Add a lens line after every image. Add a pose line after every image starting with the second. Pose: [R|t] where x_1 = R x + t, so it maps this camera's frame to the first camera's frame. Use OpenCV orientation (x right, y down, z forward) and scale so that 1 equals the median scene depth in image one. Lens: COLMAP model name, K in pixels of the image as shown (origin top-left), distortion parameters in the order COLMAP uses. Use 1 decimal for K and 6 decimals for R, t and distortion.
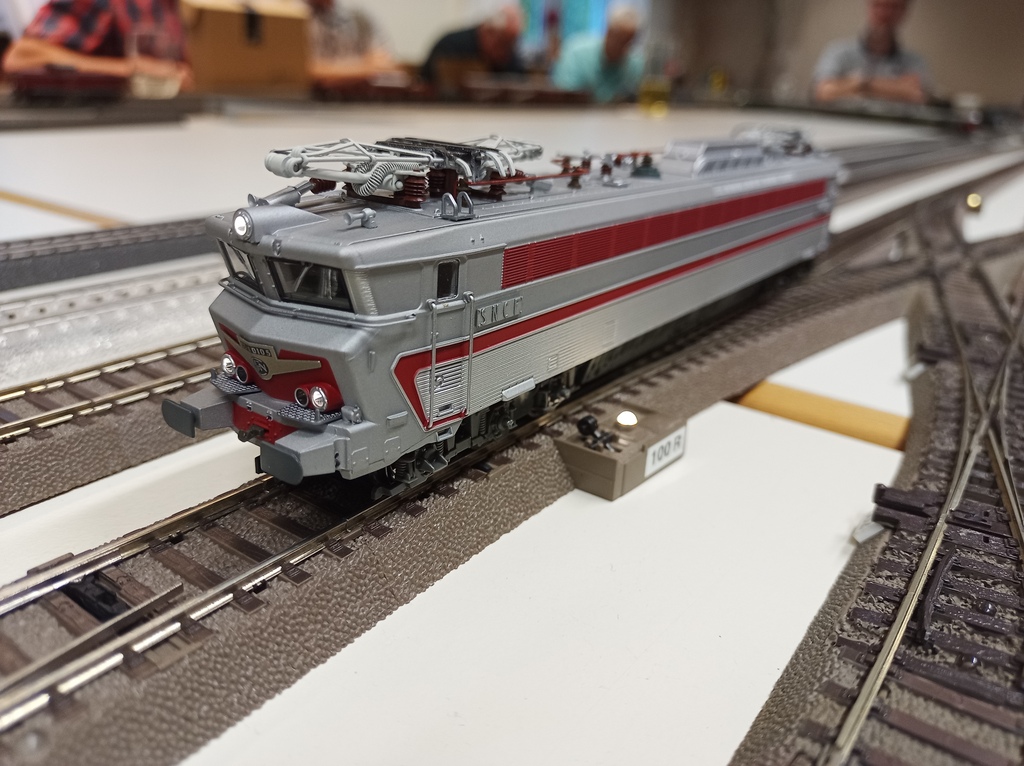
lens RADIAL K [[796.3, 0, 512.0], [0, 796.3, 383.0], [0, 0, 1]] dist [-0.001175, -0.075241]
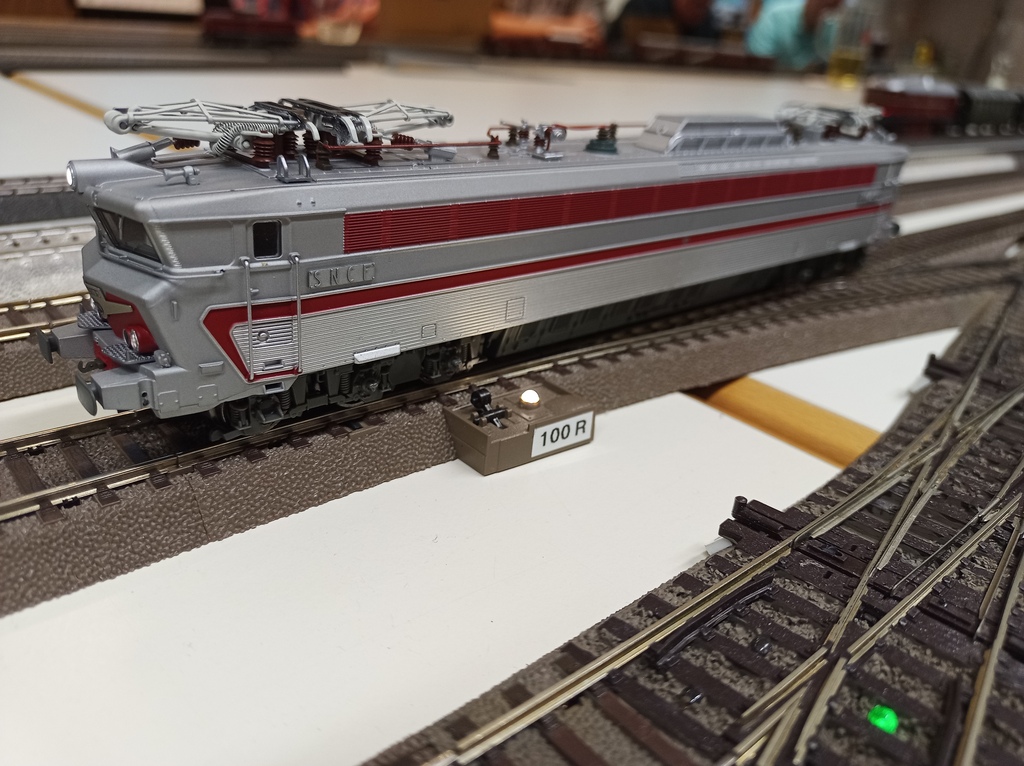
lens RADIAL K [[796.3, 0, 512.0], [0, 796.3, 383.0], [0, 0, 1]] dist [-0.001175, -0.075241]
pose [[0.974121, 0.118243, -0.192633, 0.423797], [-0.108908, 0.992336, 0.058387, -0.037425], [0.198060, -0.035897, 0.979532, 0.038746]]
